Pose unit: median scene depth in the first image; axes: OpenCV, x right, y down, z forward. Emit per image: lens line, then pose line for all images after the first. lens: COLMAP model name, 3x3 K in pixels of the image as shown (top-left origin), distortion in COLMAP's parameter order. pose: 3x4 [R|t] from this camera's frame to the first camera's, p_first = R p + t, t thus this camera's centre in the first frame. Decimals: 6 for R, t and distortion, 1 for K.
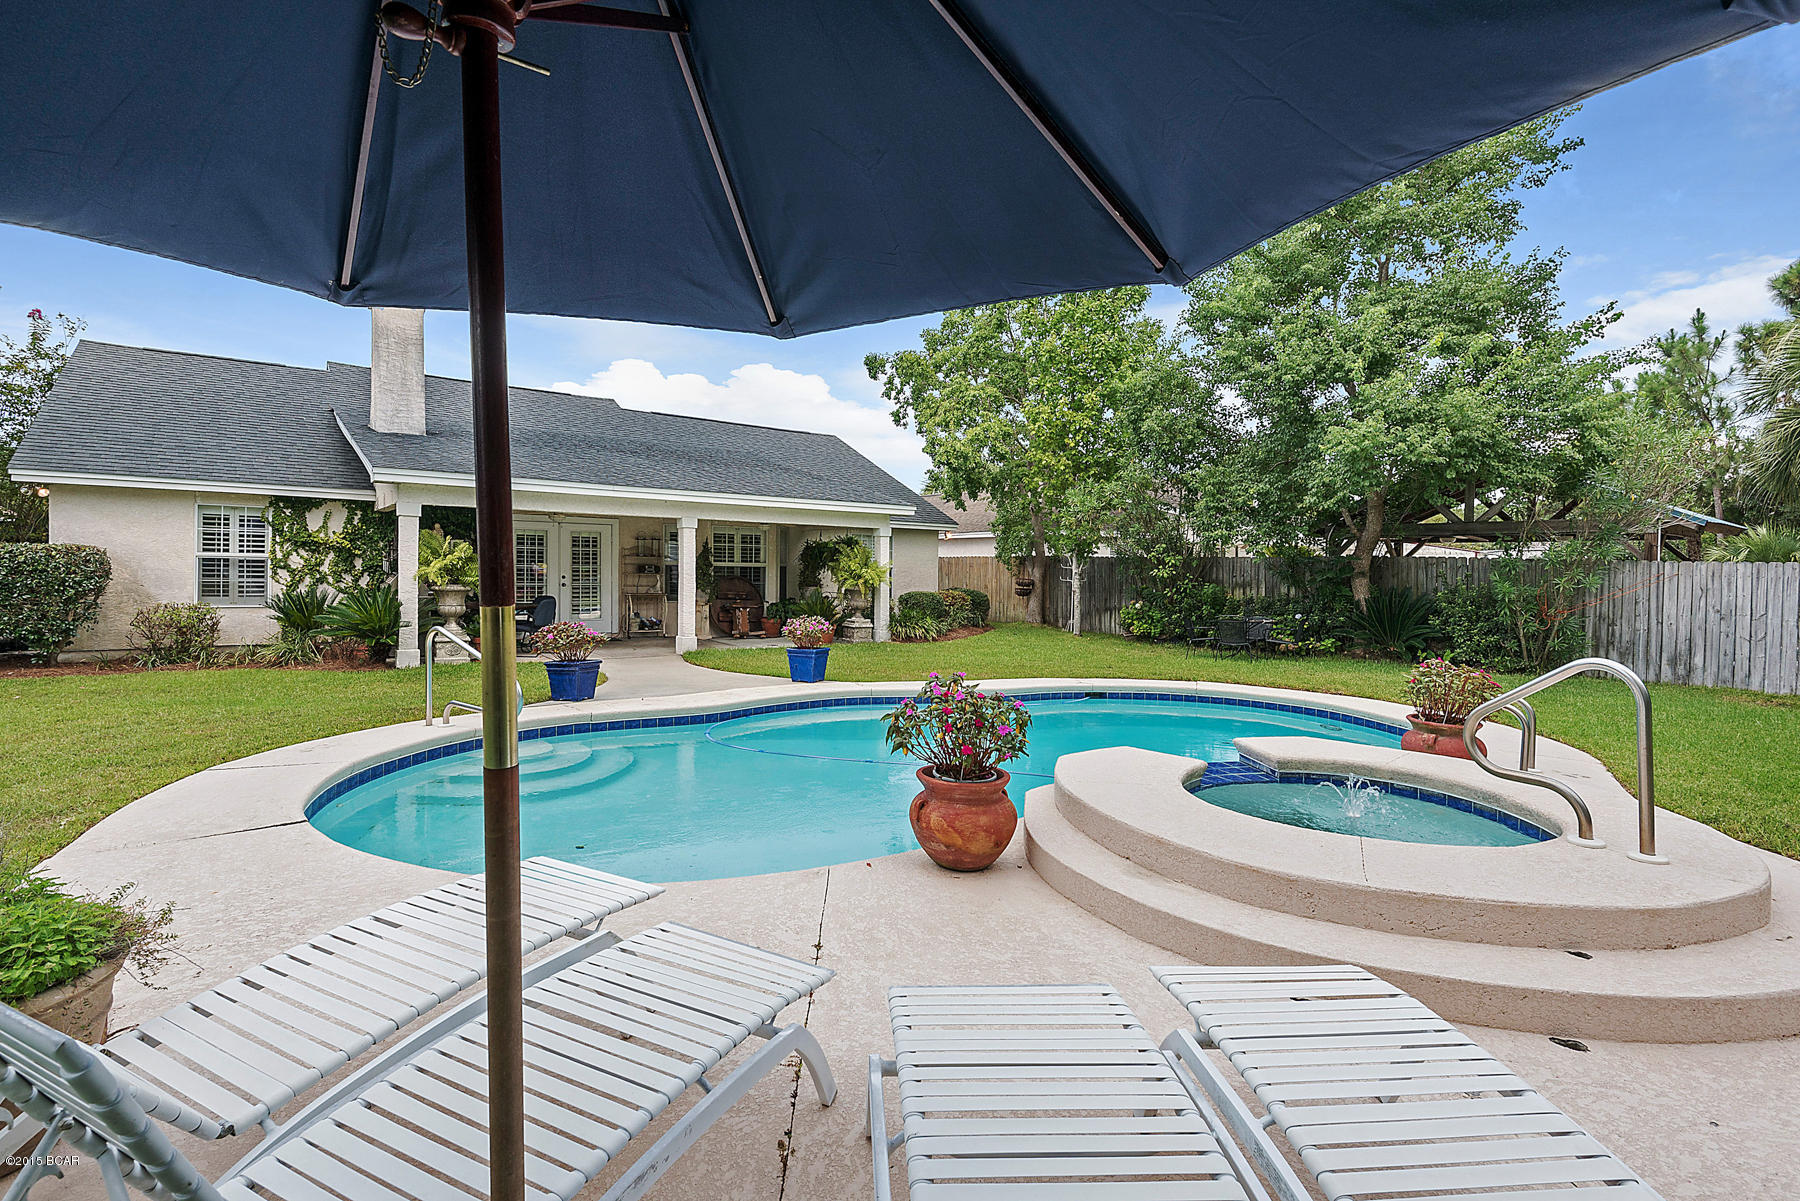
lens RADIAL K [[737.8, 0, 905.6], [0, 737.8, 627.2], [0, 0, 1]] dist [0.029575, -0.017795]
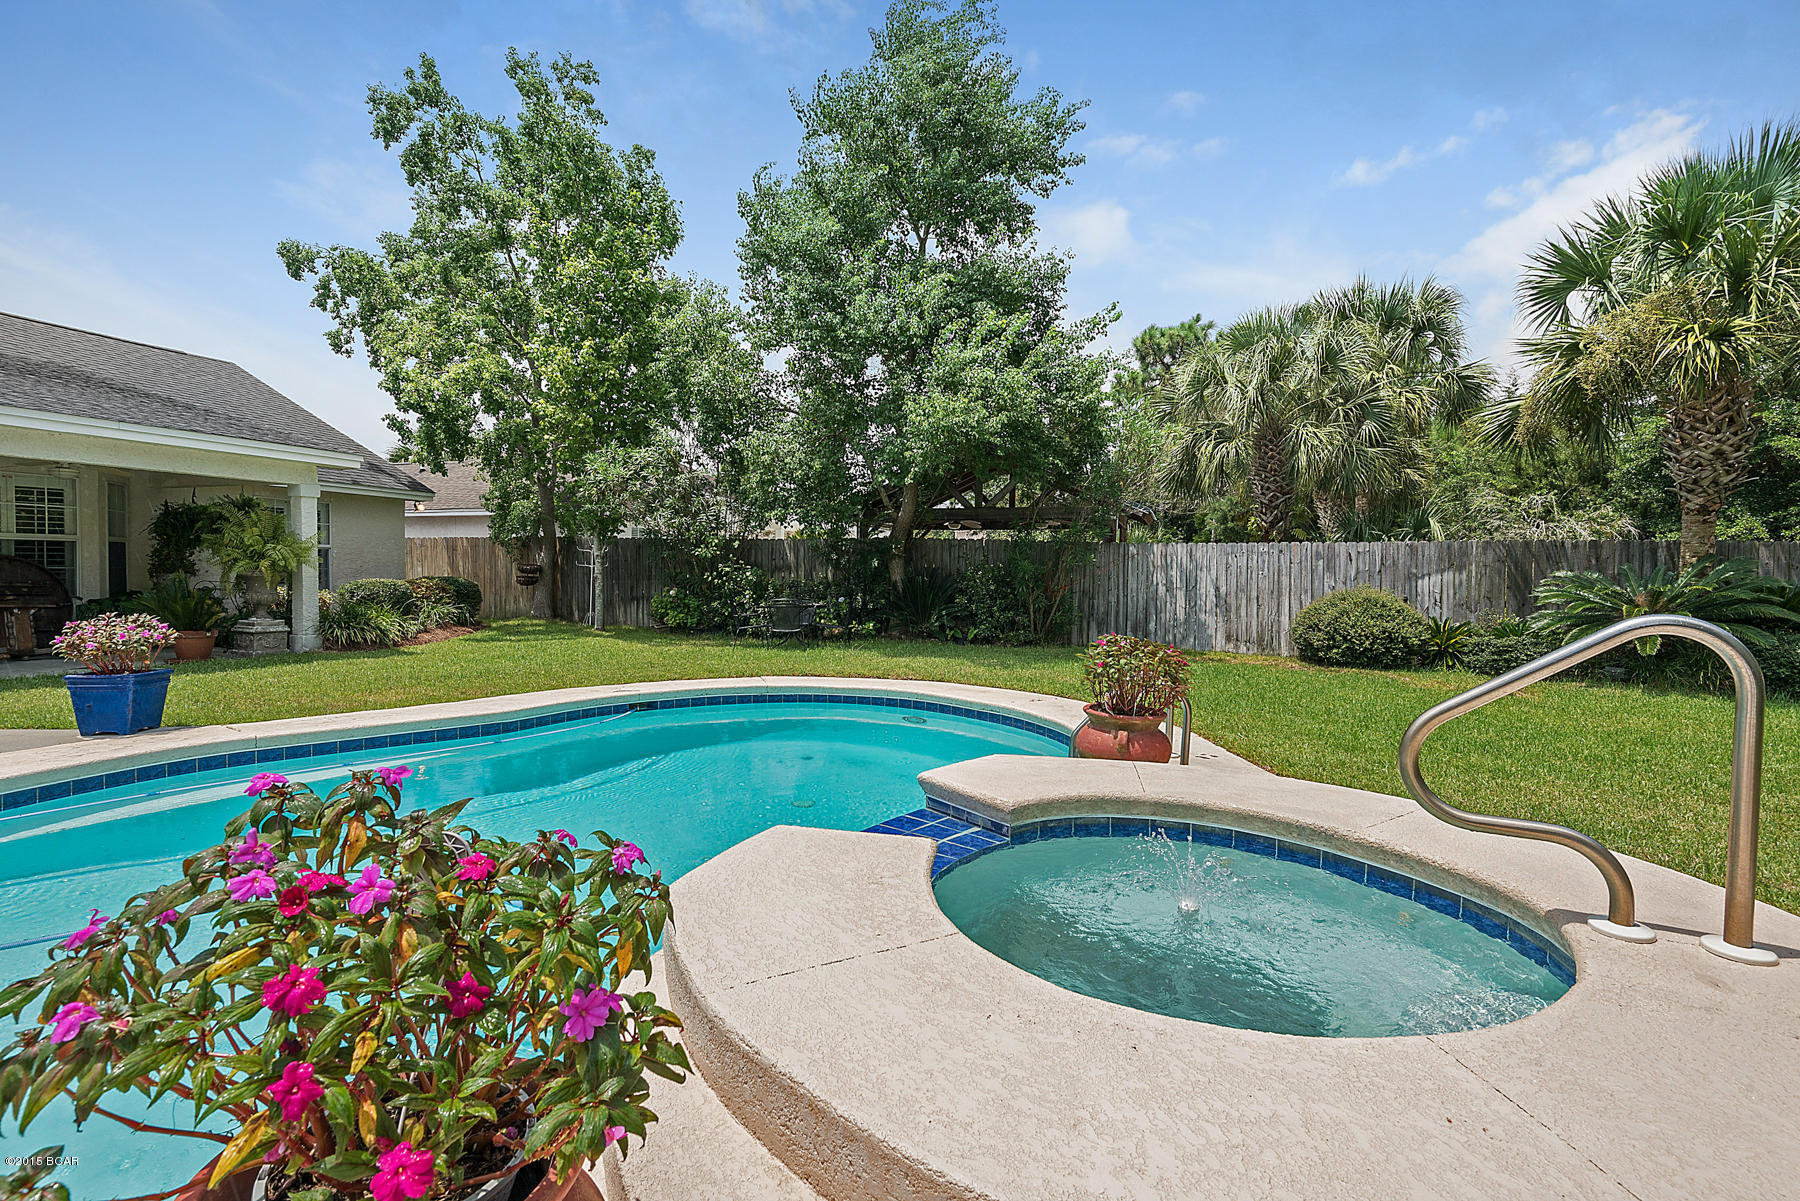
lens RADIAL K [[753.7, 0, 870.6], [0, 753.7, 569.8], [0, 0, 1]] dist [-0.001049, -0.000233]
pose [[0.829464, -0.000736, 0.558559, 0.012012], [0.038192, 0.997734, -0.055400, 0.002152], [-0.557252, 0.067284, 0.827613, 0.139249]]
